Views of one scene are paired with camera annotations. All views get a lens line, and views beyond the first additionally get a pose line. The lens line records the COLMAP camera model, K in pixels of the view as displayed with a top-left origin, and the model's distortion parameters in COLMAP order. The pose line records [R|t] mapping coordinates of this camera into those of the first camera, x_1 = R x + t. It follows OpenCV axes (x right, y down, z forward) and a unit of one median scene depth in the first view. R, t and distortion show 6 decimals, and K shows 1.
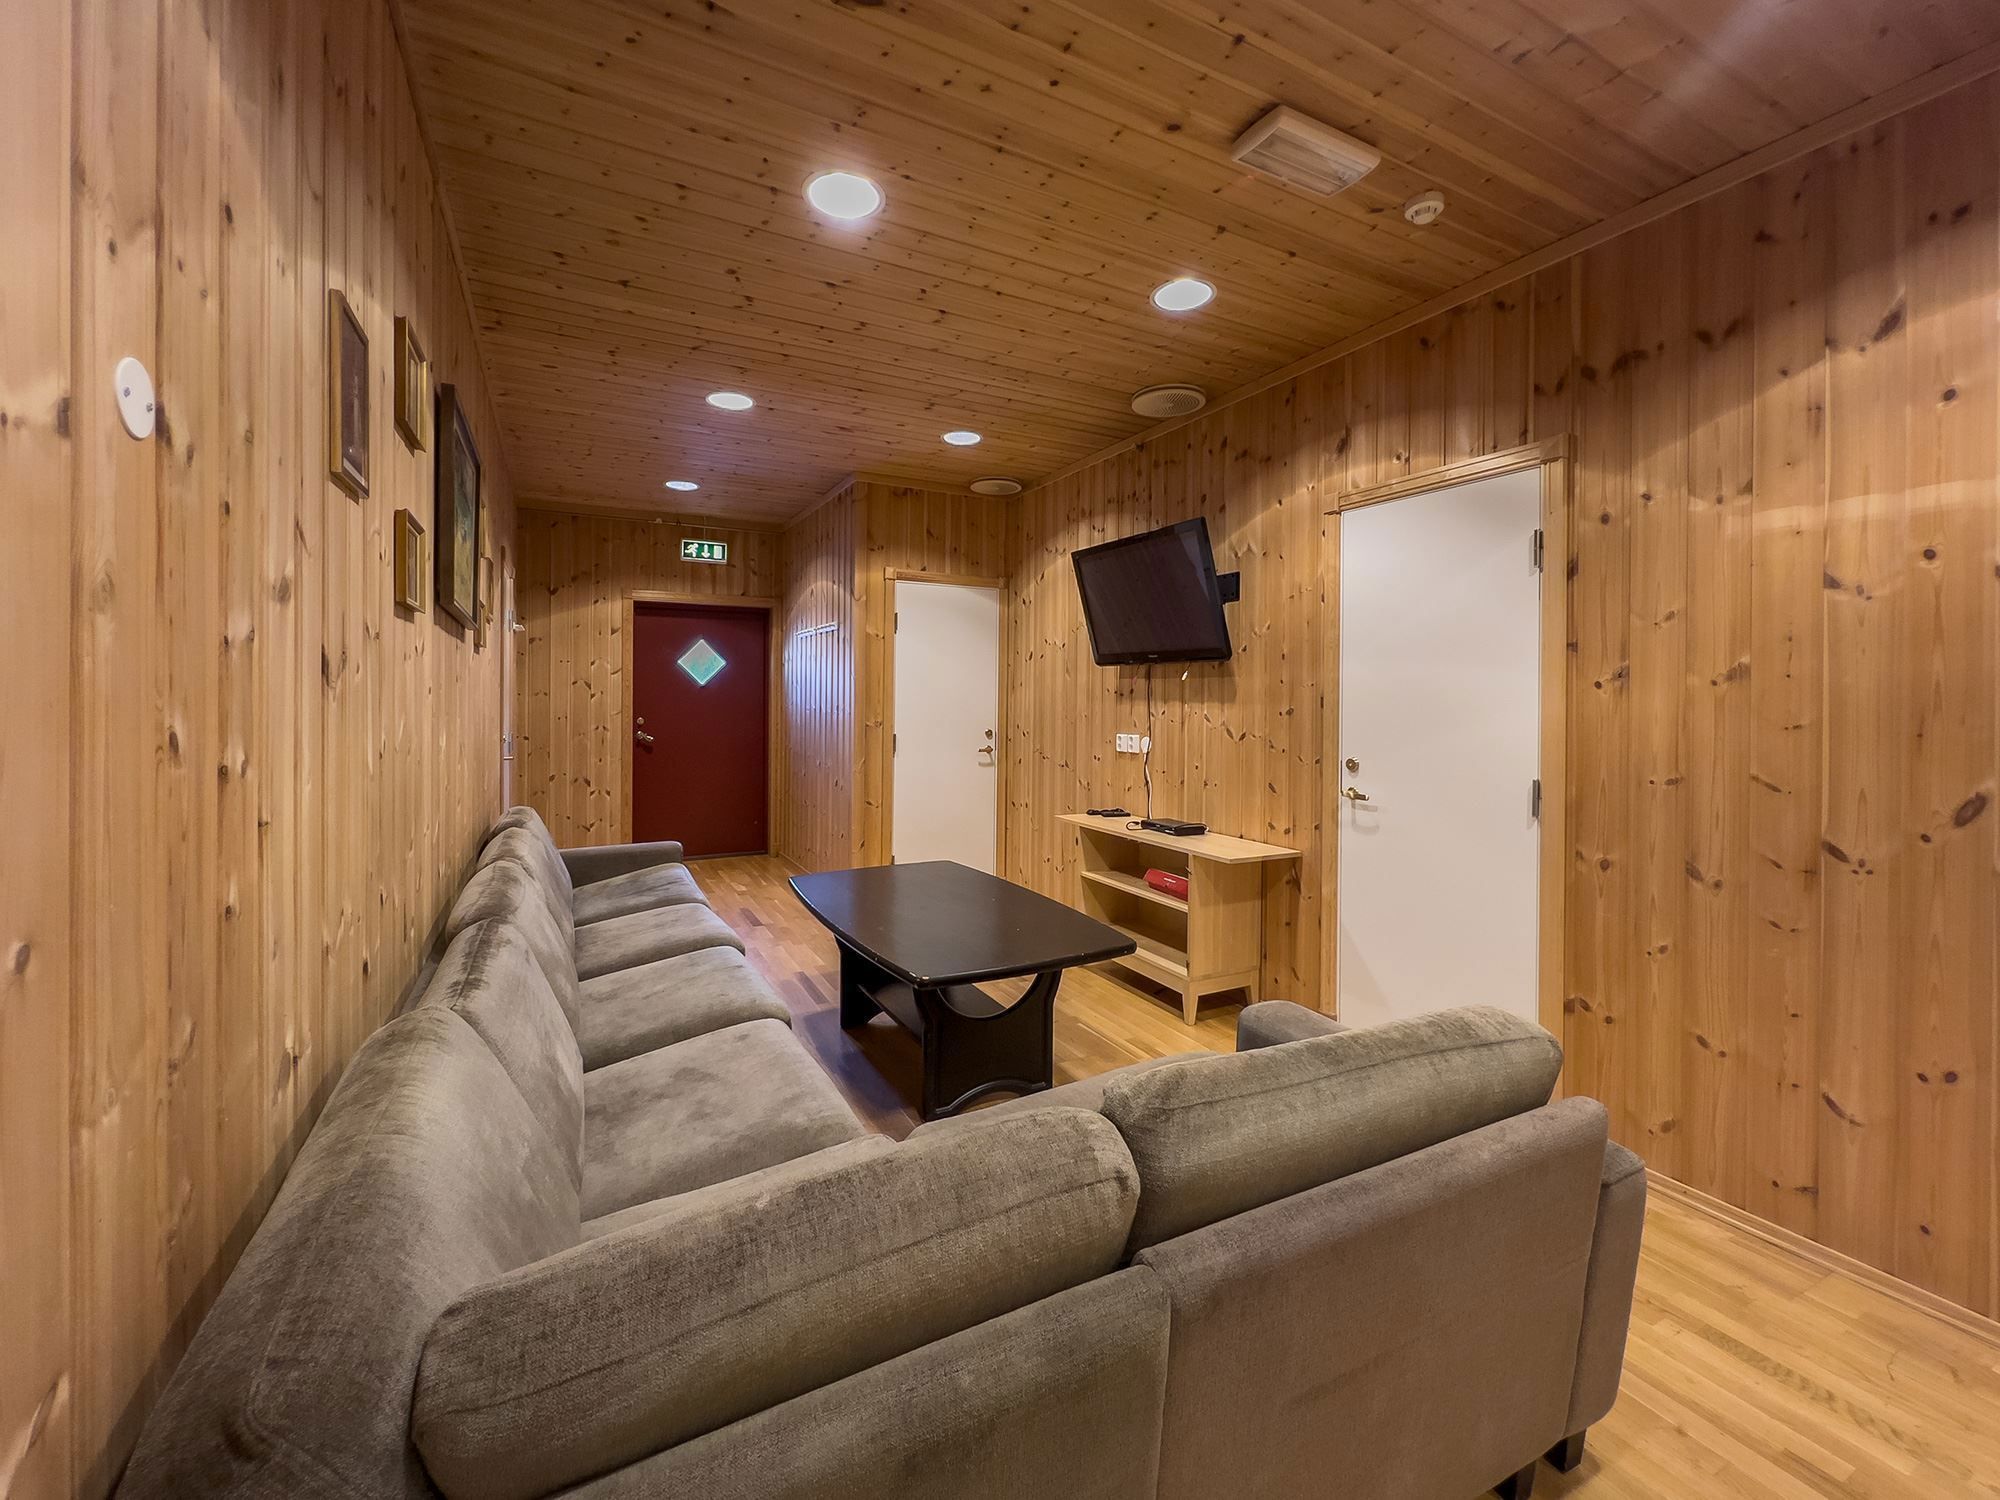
lens RADIAL K [[826.0, 0, 994.2], [0, 826.0, 699.9], [0, 0, 1]] dist [-0.000670, -0.000048]
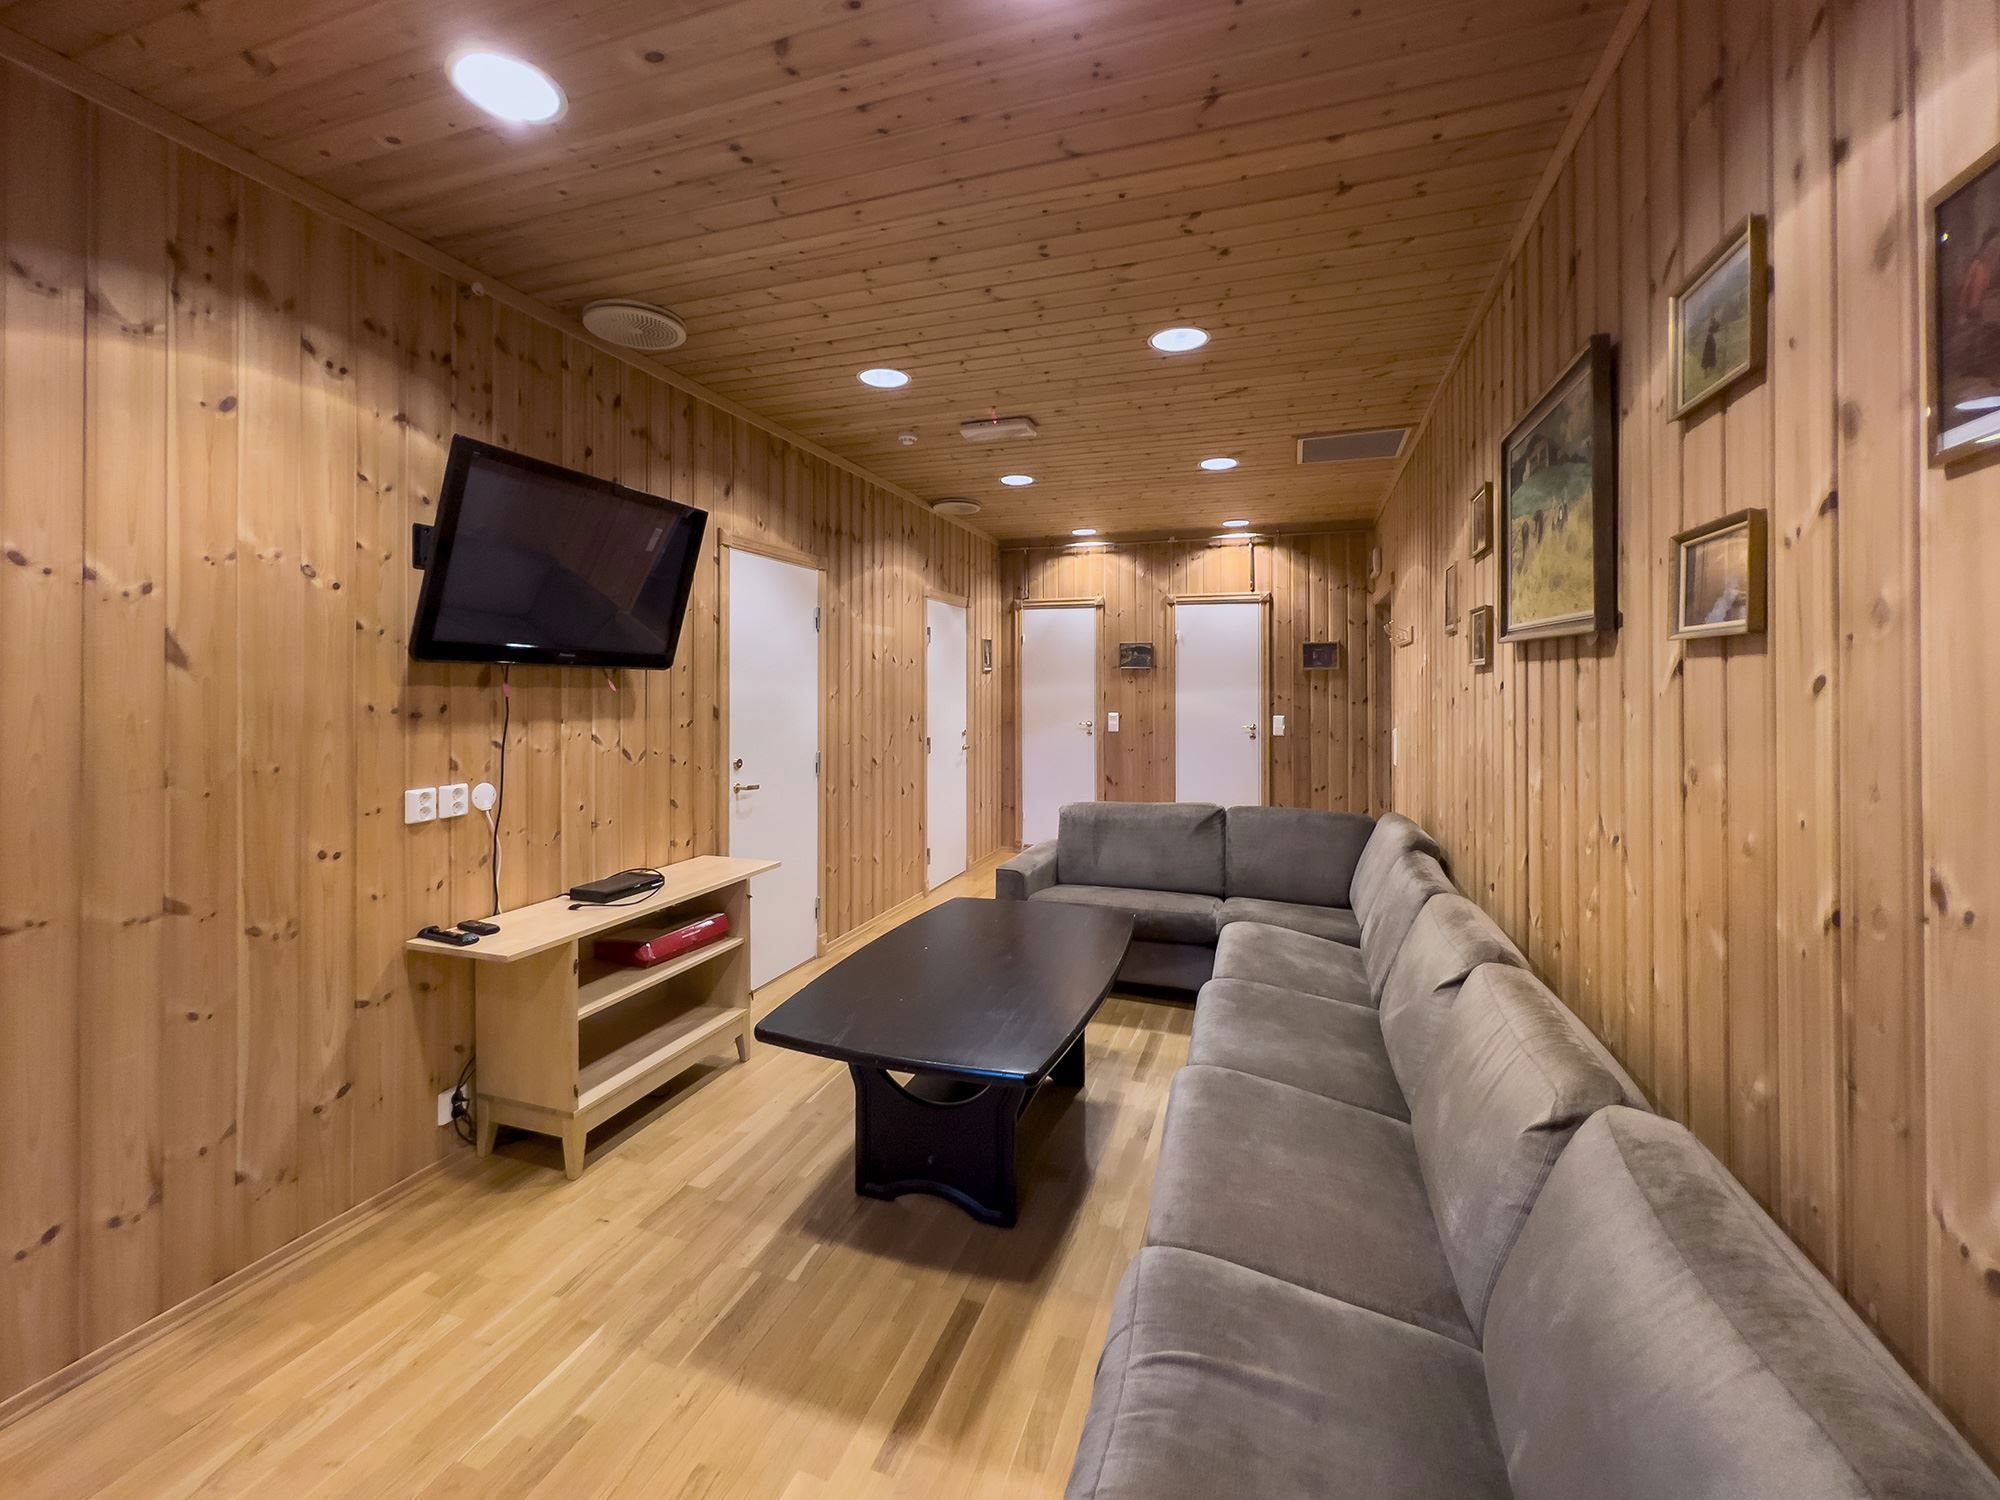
lens RADIAL K [[810.9, 0, 997.8], [0, 810.9, 682.1], [0, 0, 1]] dist [0.000636, 0.000111]
pose [[-0.681119, -0.003913, 0.732162, -0.552331], [-0.003772, 0.999991, 0.001836, -0.034515], [-0.732163, -0.001511, -0.681128, 1.234387]]
